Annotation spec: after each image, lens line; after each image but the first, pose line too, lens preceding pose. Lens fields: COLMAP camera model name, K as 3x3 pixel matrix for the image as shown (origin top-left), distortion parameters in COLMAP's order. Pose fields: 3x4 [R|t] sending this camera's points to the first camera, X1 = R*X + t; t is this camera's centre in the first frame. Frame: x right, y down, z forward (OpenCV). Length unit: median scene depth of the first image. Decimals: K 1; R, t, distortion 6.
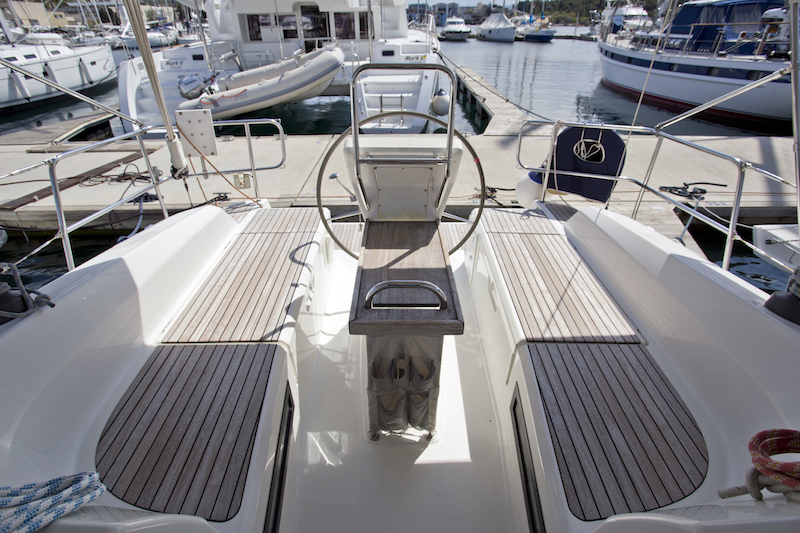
lens RADIAL K [[393.9, 0, 400.0], [0, 393.9, 266.5], [0, 0, 1]] dist [-0.032044, 0.001294]
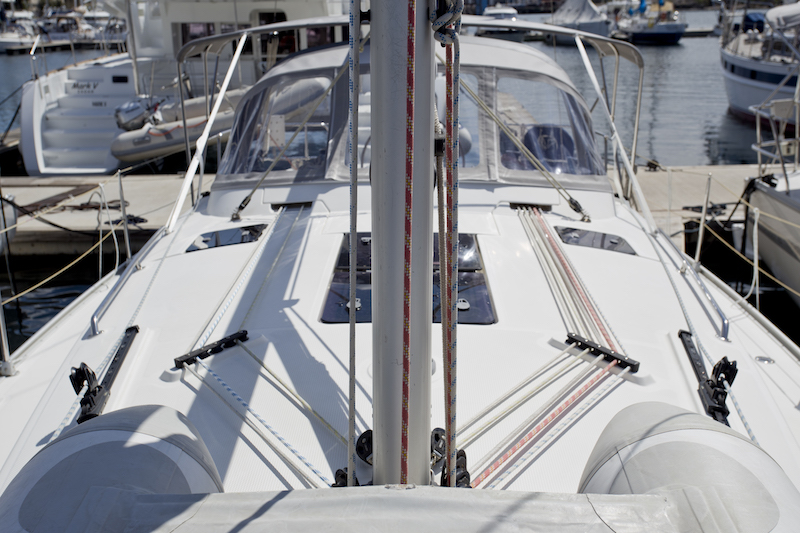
lens RADIAL K [[867.6, 0, 400.0], [0, 867.6, 266.5], [0, 0, 1]] dist [0.094626, 0.001985]
pose [[0.999966, -0.008188, -0.000676, 0.000291], [0.007697, 0.962368, -0.271639, 0.245611], [0.002874, 0.271625, 0.962399, -0.483302]]
